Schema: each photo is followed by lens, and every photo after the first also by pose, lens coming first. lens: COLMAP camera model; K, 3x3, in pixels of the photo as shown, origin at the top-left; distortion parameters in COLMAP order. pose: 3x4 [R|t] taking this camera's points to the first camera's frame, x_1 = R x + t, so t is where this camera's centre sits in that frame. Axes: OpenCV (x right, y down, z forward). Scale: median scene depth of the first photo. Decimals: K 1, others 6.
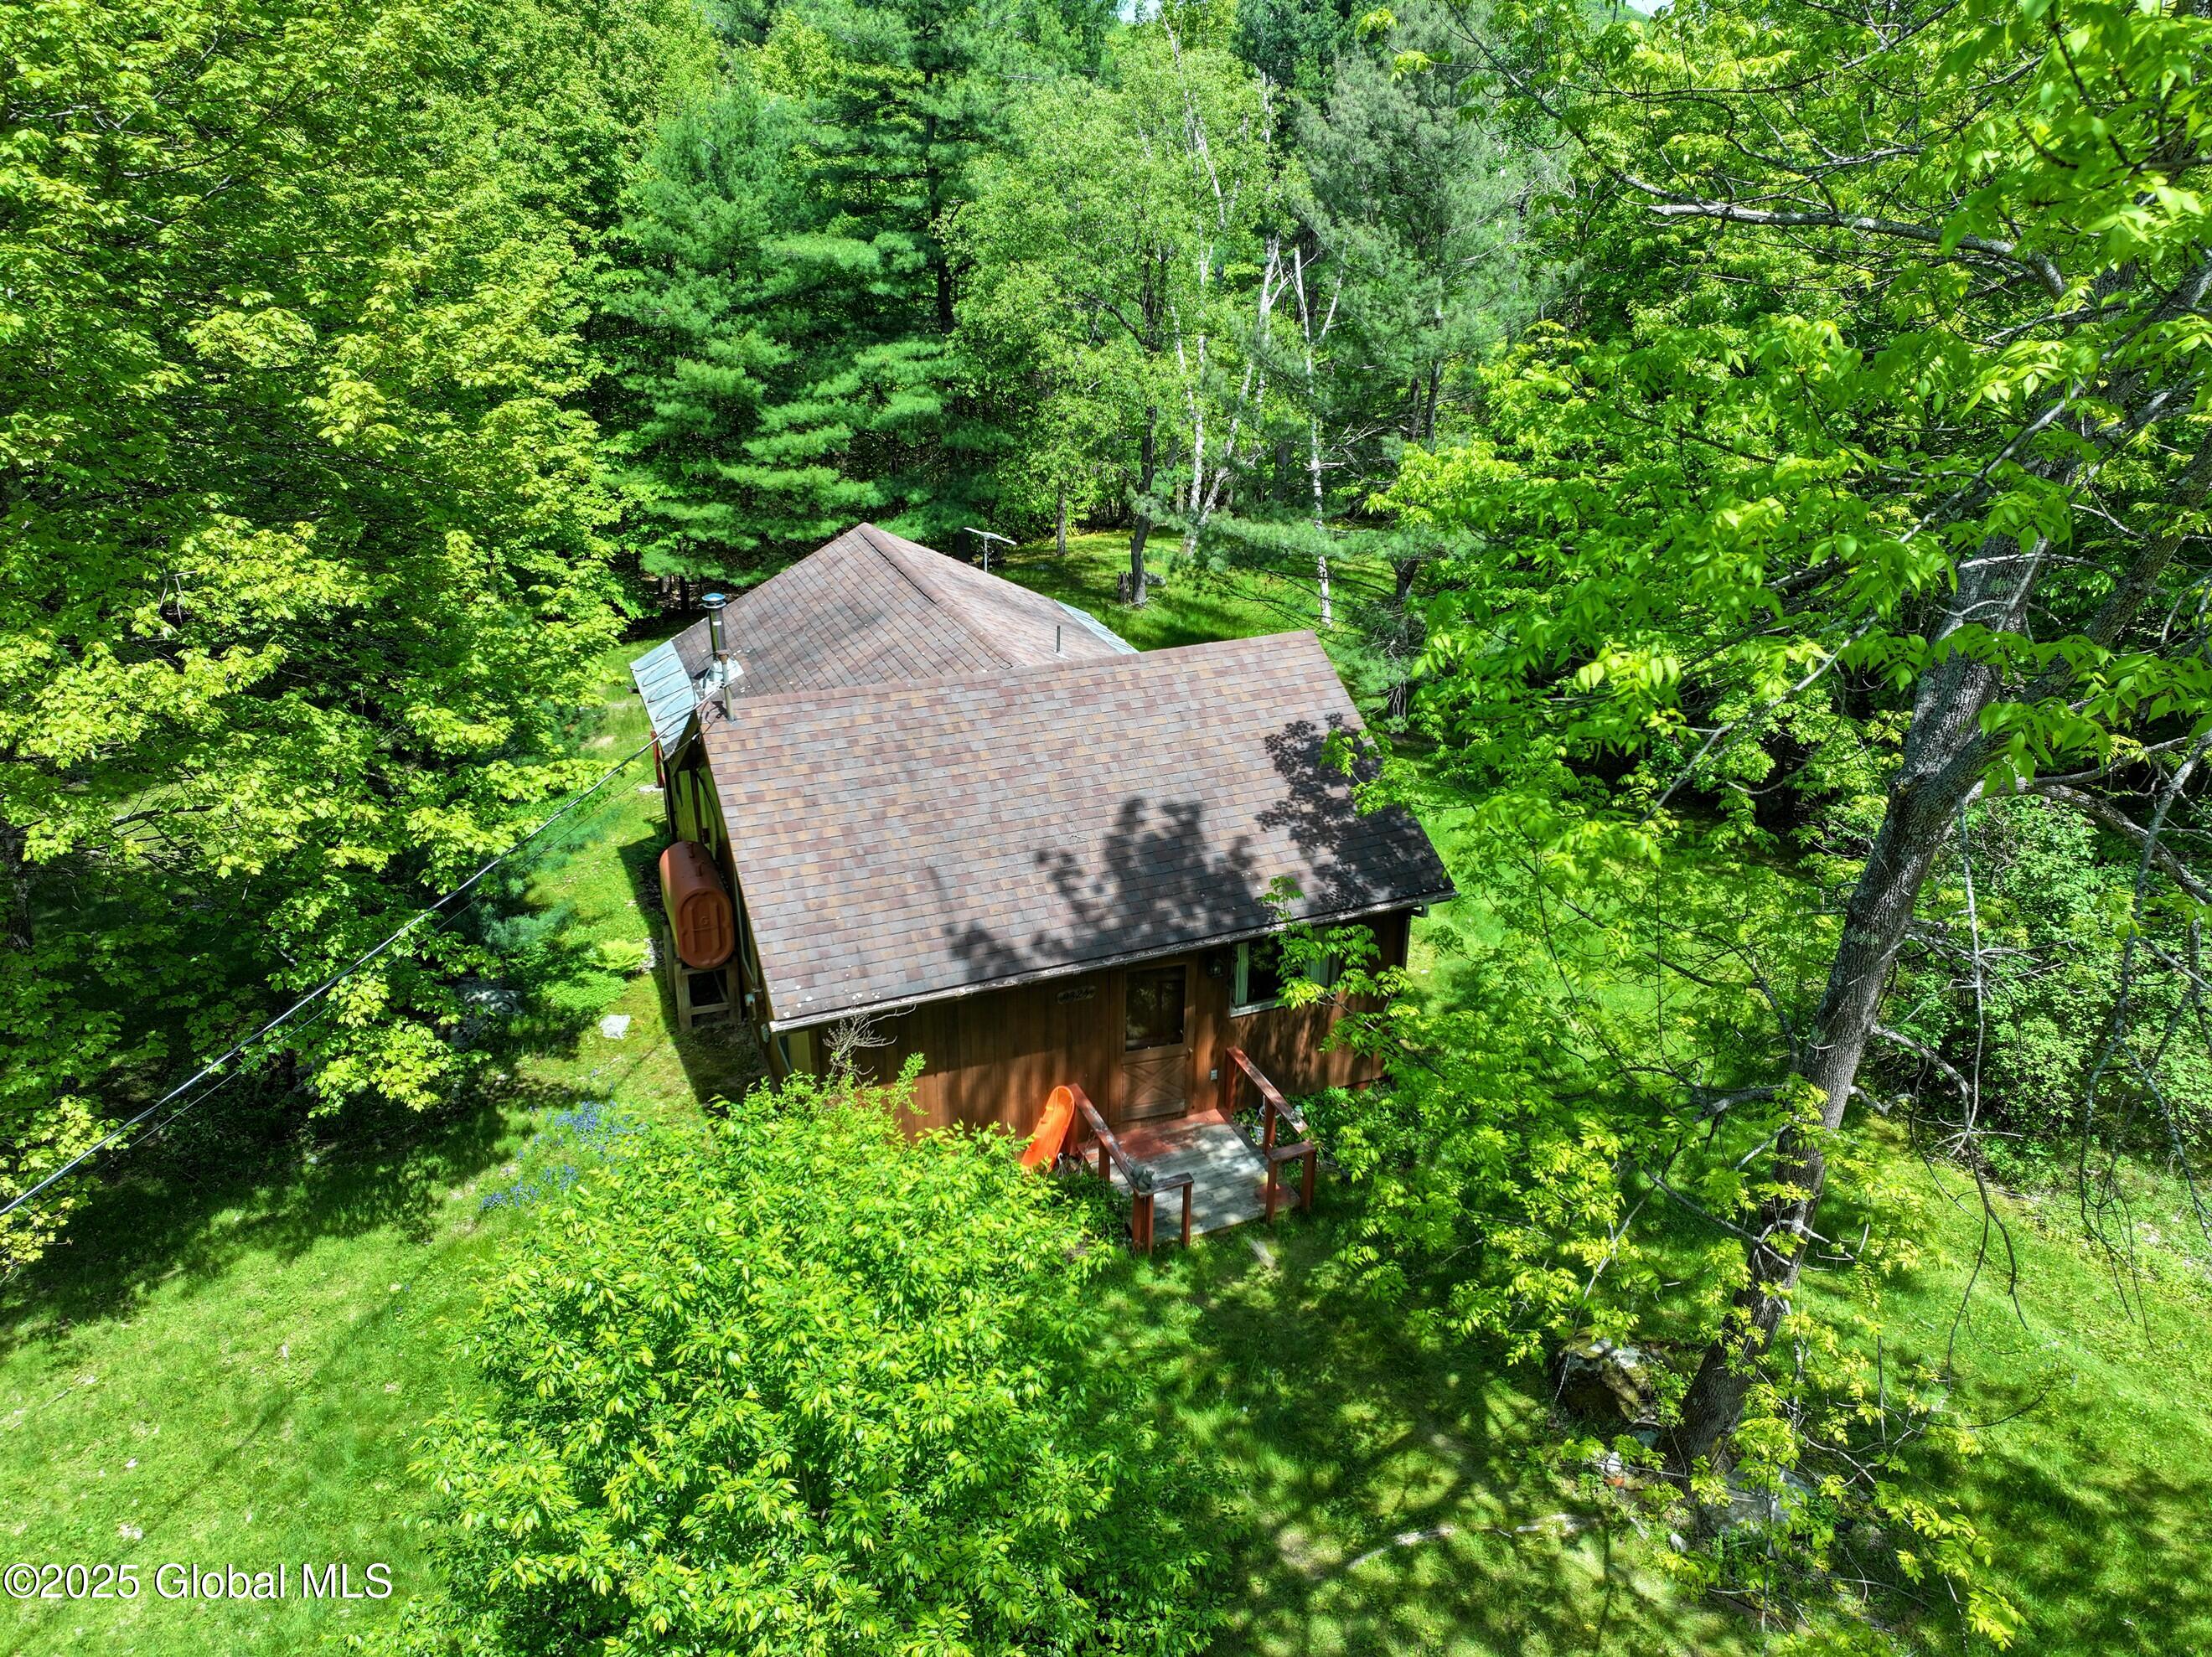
lens RADIAL K [[1543.8, 0, 1106.0], [0, 1543.8, 828.5], [0, 0, 1]] dist [0.006958, -0.008508]
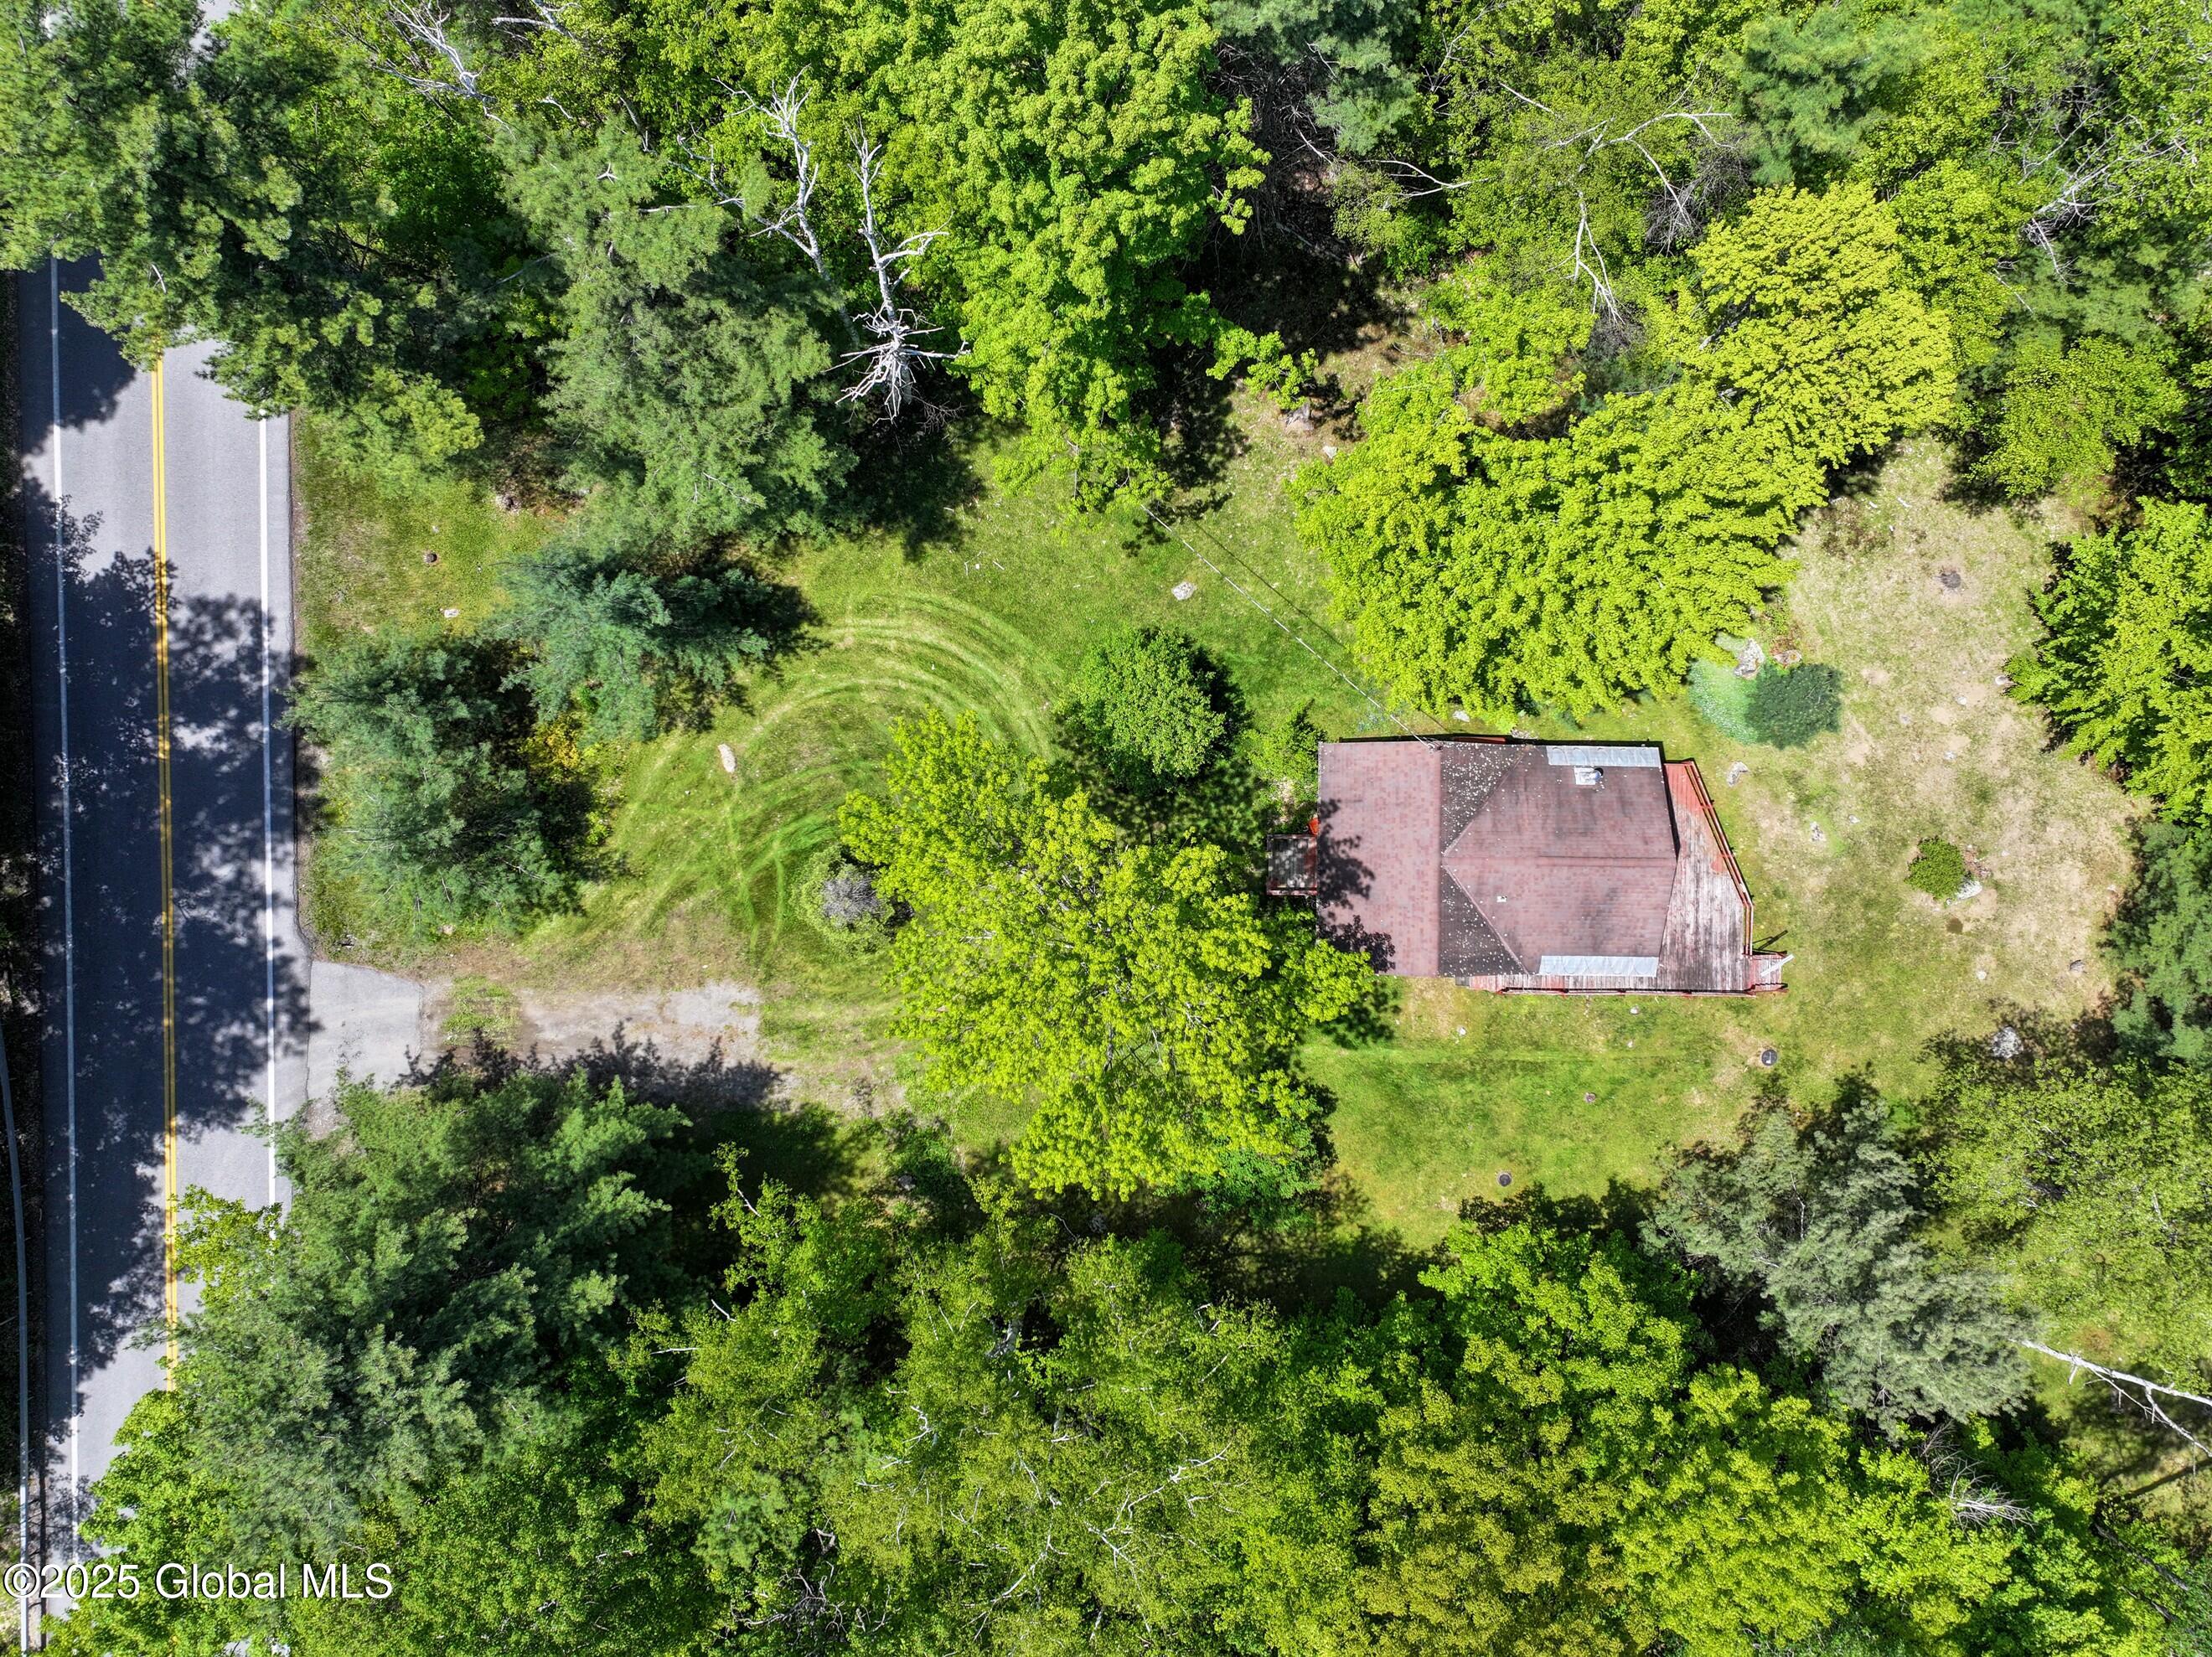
lens RADIAL K [[1543.8, 0, 1106.0], [0, 1543.8, 828.5], [0, 0, 1]] dist [0.006958, -0.008508]
pose [[-0.393986, 0.919091, -0.006786, 0.156625], [-0.368180, -0.151054, 0.917402, -2.547029], [0.842151, 0.363942, 0.397904, -0.648463]]
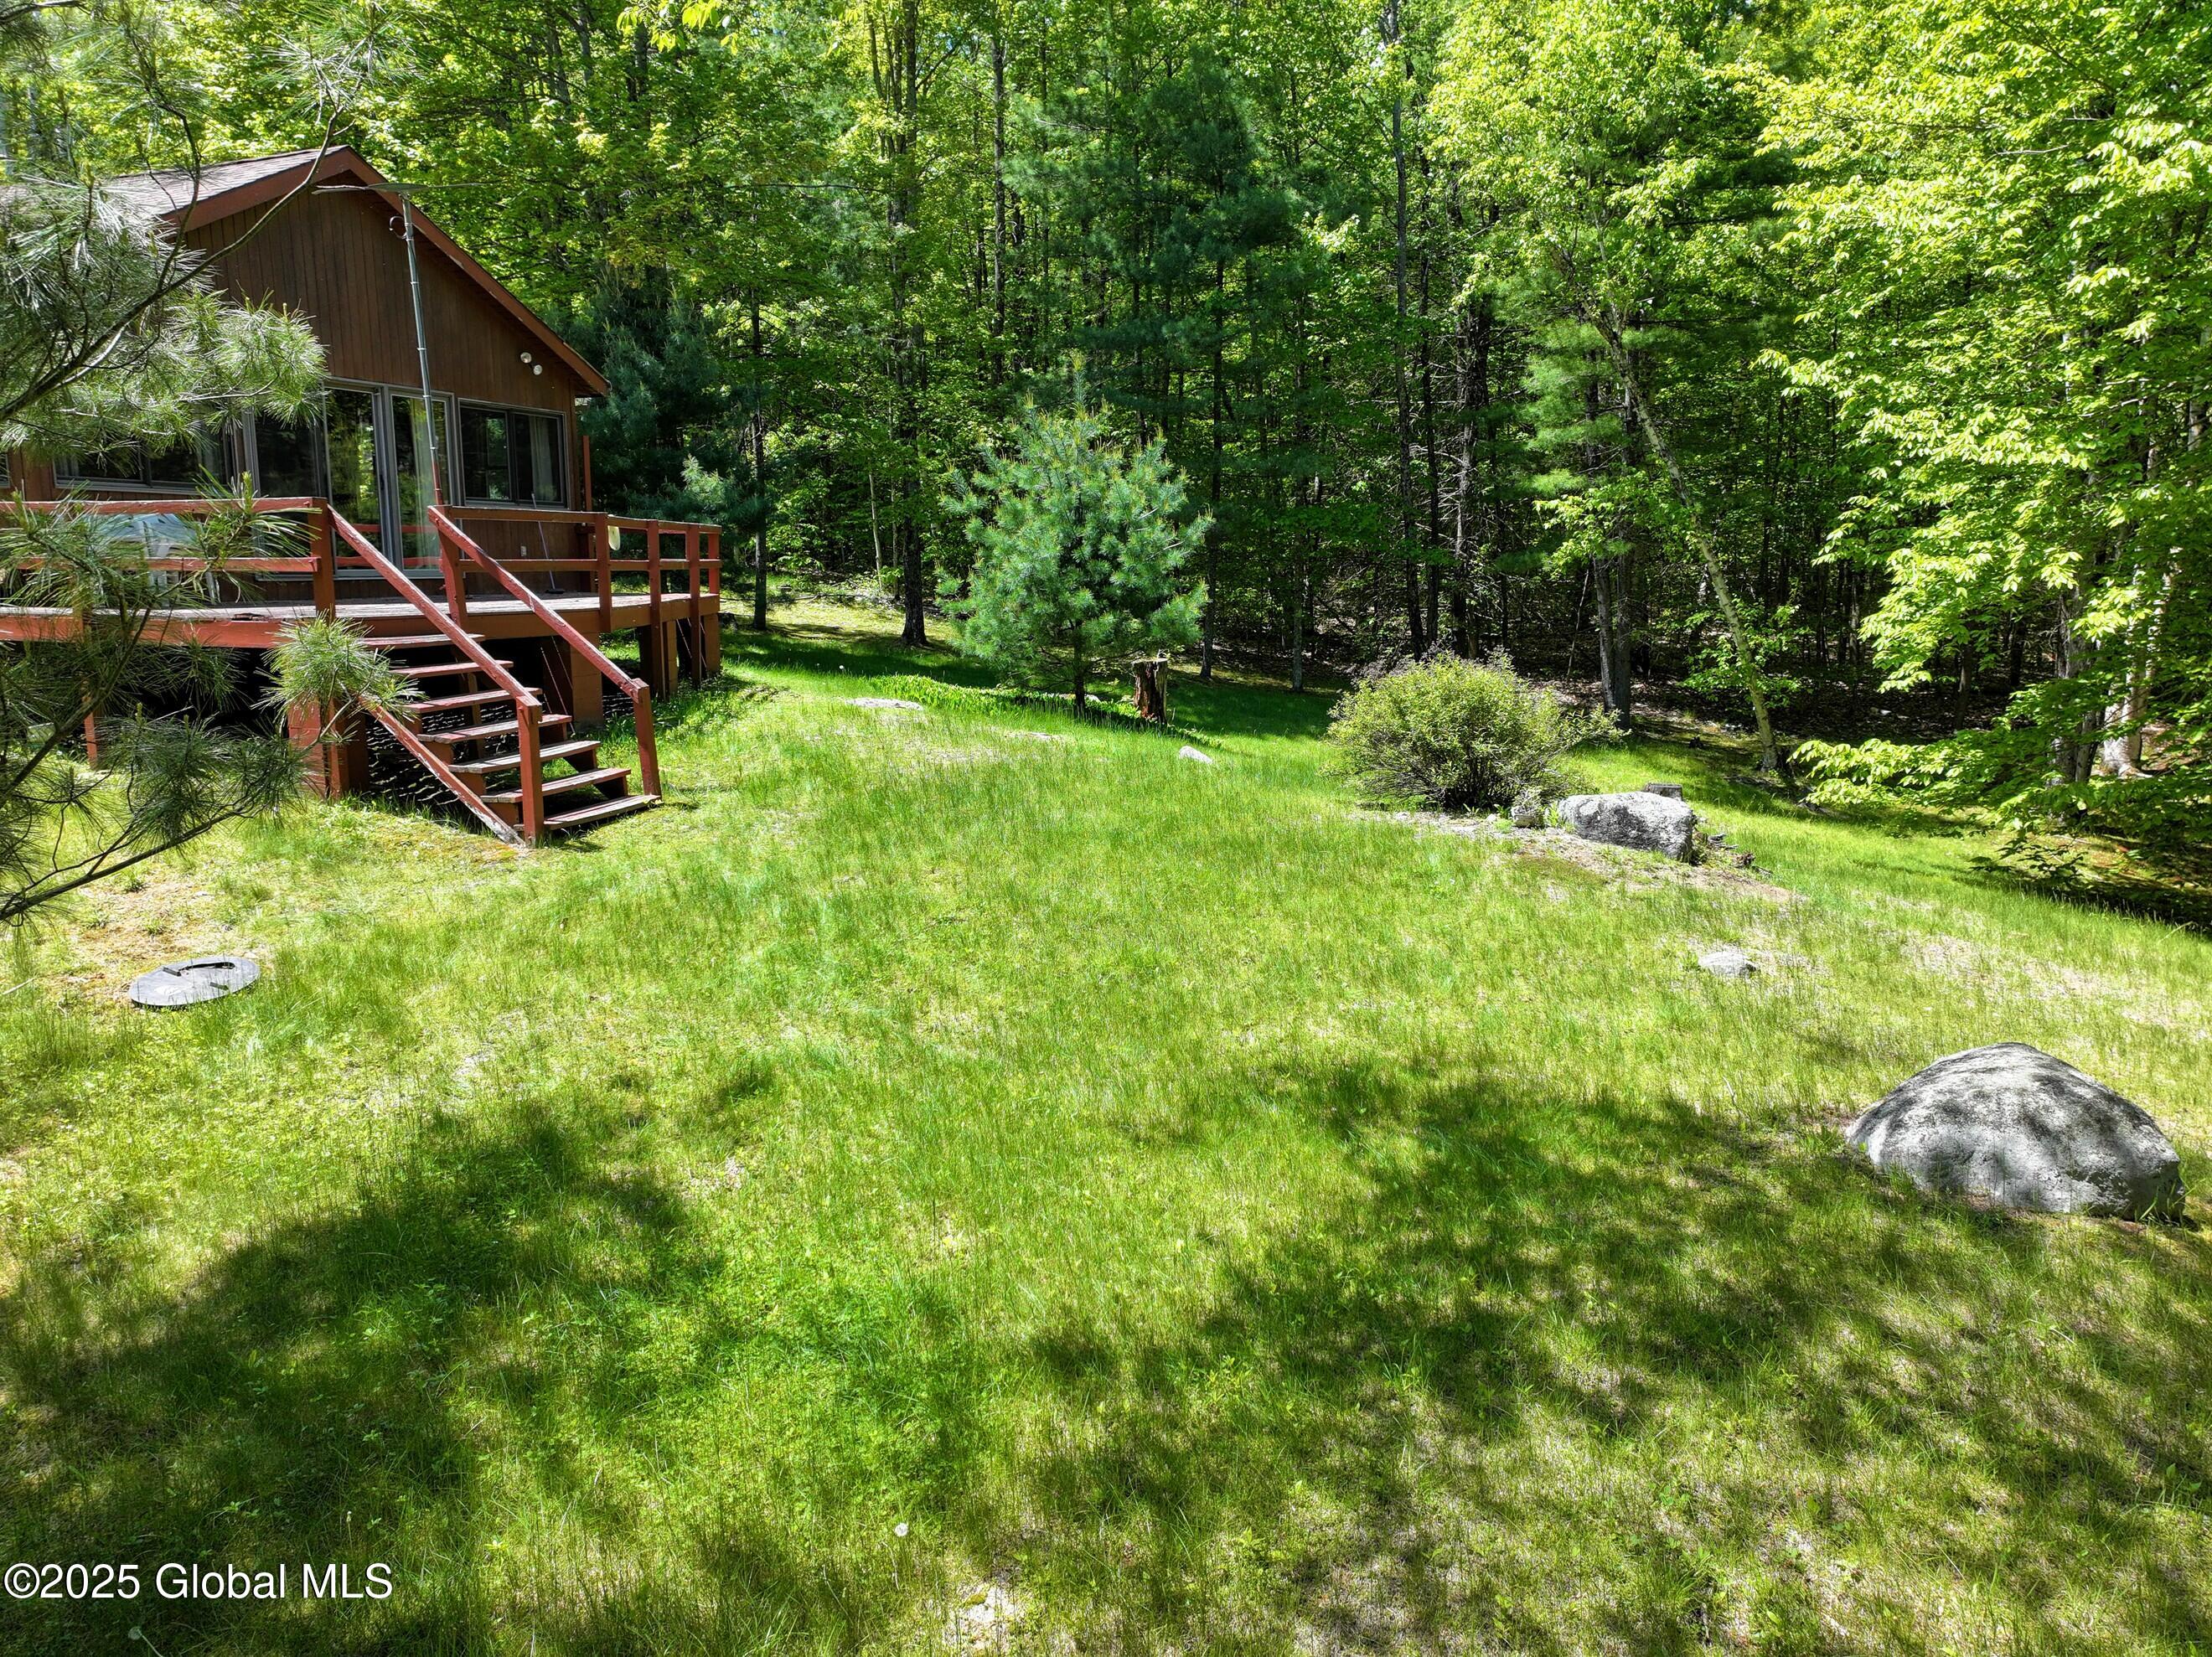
lens RADIAL K [[1543.8, 0, 1106.0], [0, 1543.8, 828.5], [0, 0, 1]] dist [0.006958, -0.008508]
pose [[-0.686266, 0.118431, -0.717644, 0.168561], [-0.285634, 0.863510, 0.415649, -0.451000], [0.668919, 0.490229, -0.558769, 2.460221]]
